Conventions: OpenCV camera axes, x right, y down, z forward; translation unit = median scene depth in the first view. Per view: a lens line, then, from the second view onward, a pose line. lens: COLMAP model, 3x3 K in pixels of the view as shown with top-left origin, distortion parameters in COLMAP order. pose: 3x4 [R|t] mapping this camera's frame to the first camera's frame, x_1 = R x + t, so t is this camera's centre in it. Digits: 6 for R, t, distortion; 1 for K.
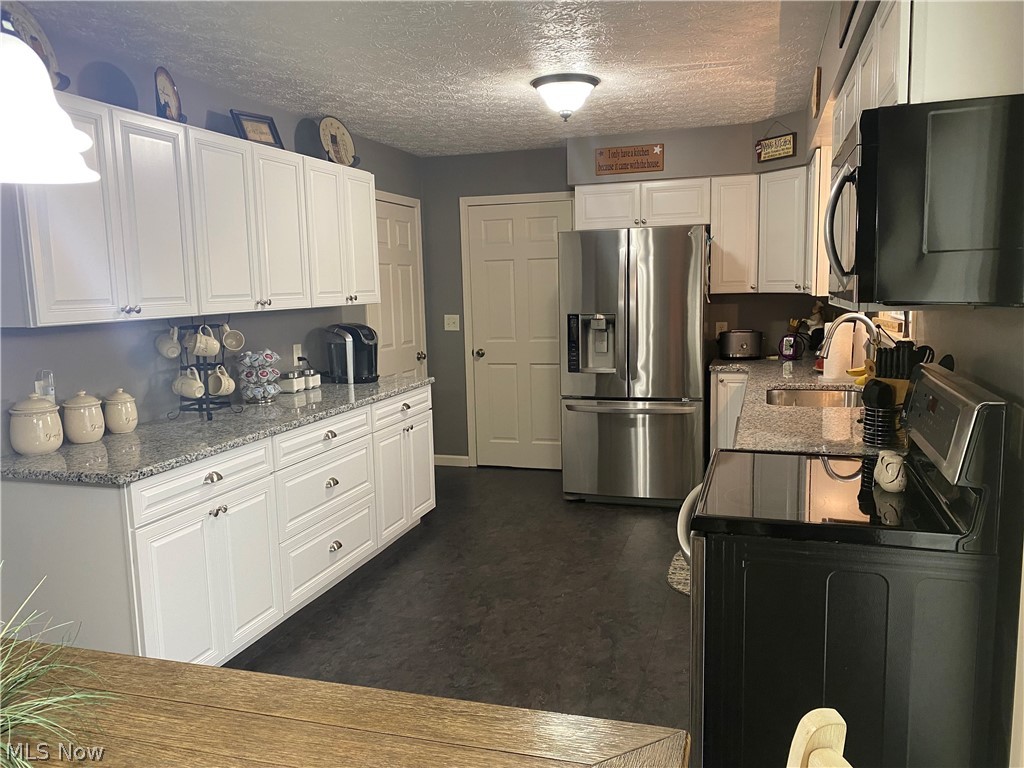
lens RADIAL K [[795.9, 0, 528.8], [0, 795.9, 390.6], [0, 0, 1]] dist [0.072732, -0.001940]
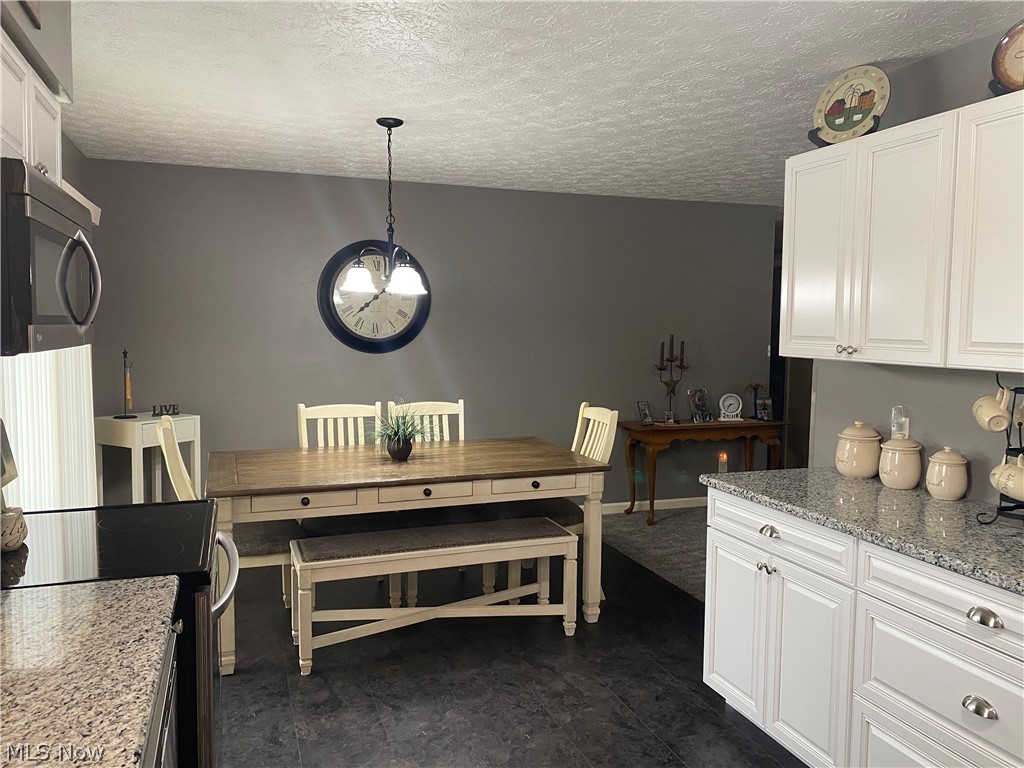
lens RADIAL K [[791.6, 0, 523.7], [0, 791.6, 377.4], [0, 0, 1]] dist [0.029639, -0.008927]
pose [[-0.806095, 0.055118, -0.589214, 0.219506], [-0.074060, 0.978430, 0.192848, -0.132380], [0.587134, 0.199091, -0.784625, 0.908763]]
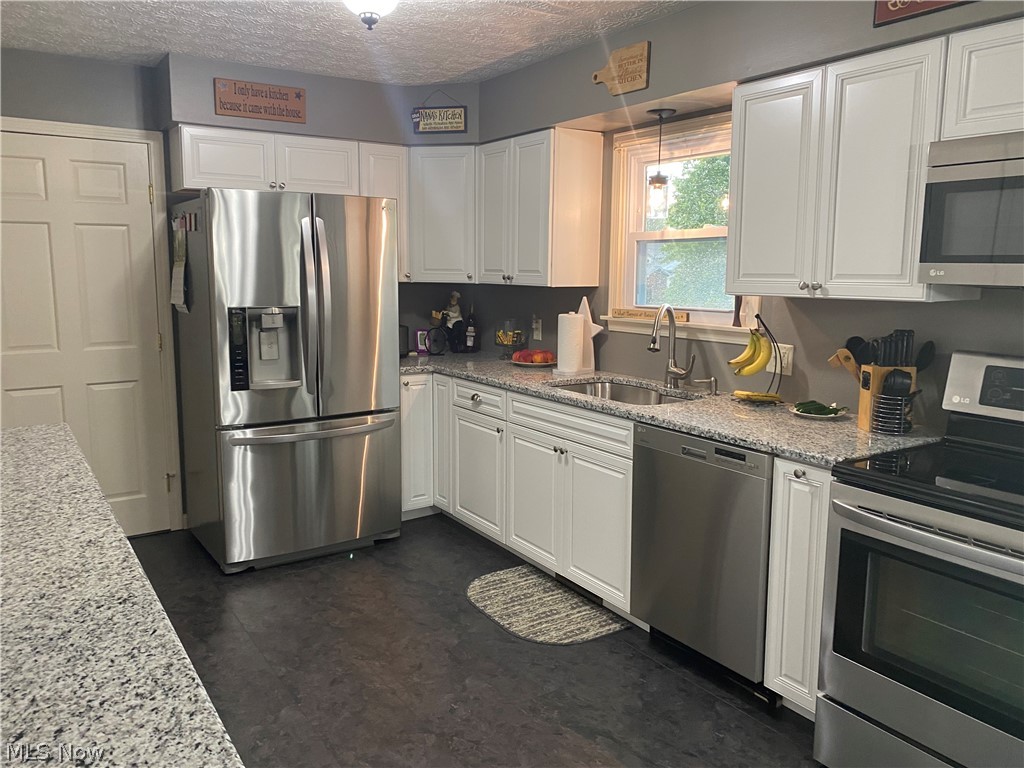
lens RADIAL K [[791.6, 0, 523.7], [0, 791.6, 377.4], [0, 0, 1]] dist [0.029639, -0.008927]
pose [[0.644463, -0.082254, 0.760199, -0.333194], [0.085542, 0.995712, 0.035218, -0.040537], [-0.759836, 0.042332, 0.648736, 0.378299]]
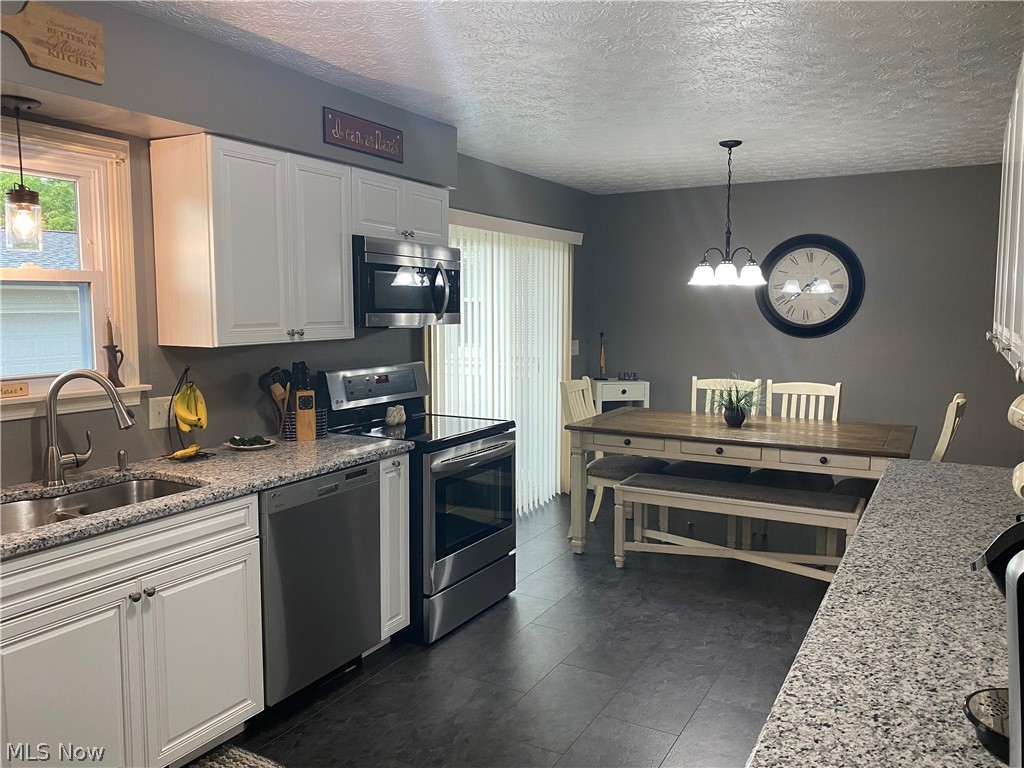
lens RADIAL K [[781.4, 0, 494.7], [0, 781.4, 379.3], [0, 0, 1]] dist [0.013165, 0.002766]
pose [[-0.967962, -0.001004, 0.251094, -0.105467], [0.055647, 0.974269, 0.218413, -0.163106], [-0.244852, 0.225388, -0.942999, 1.168904]]
